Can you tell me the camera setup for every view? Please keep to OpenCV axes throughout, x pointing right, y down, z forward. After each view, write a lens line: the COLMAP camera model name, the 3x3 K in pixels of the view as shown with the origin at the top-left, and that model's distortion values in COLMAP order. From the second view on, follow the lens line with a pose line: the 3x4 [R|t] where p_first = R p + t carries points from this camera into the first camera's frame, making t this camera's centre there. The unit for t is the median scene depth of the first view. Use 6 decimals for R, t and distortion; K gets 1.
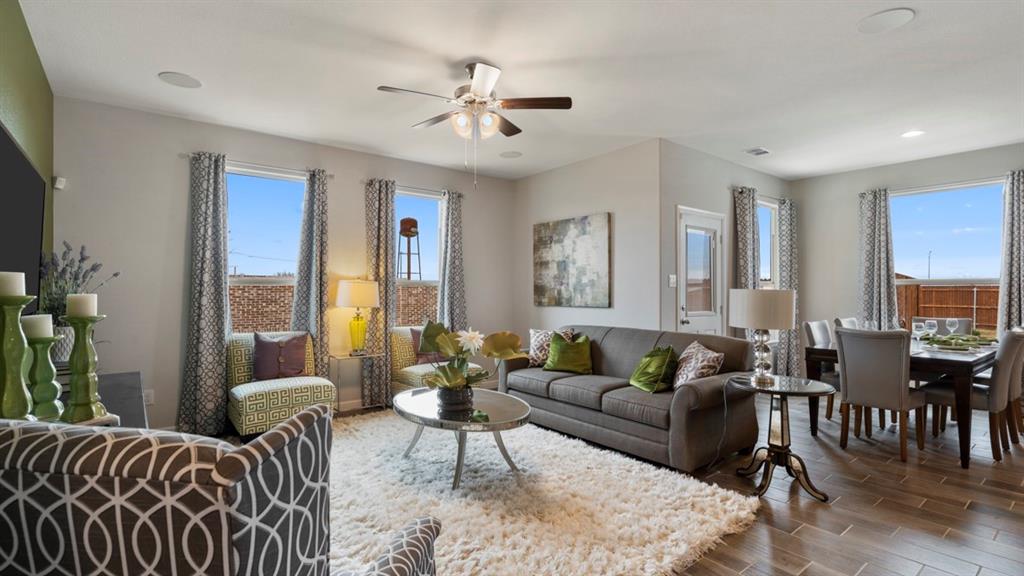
lens RADIAL K [[482.0, 0, 511.3], [0, 482.0, 291.2], [0, 0, 1]] dist [0.000280, 0.000257]
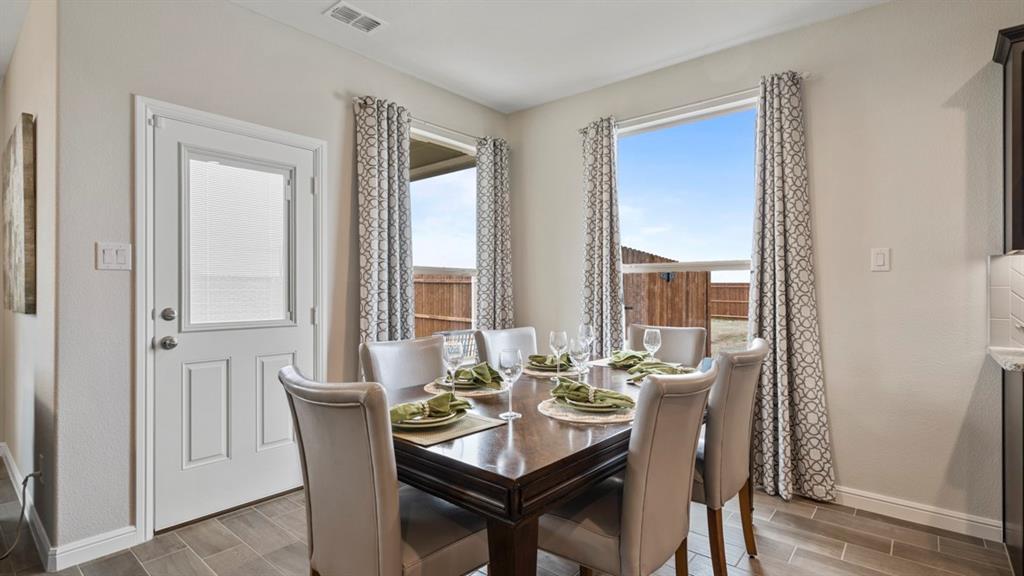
lens RADIAL K [[488.2, 0, 512.8], [0, 488.2, 288.8], [0, 0, 1]] dist [0.001235, 0.000418]
pose [[0.981598, -0.002155, 0.190946, 0.538618], [0.002099, 0.999998, 0.000499, 0.008532], [-0.190946, -0.000089, 0.981600, 0.407750]]
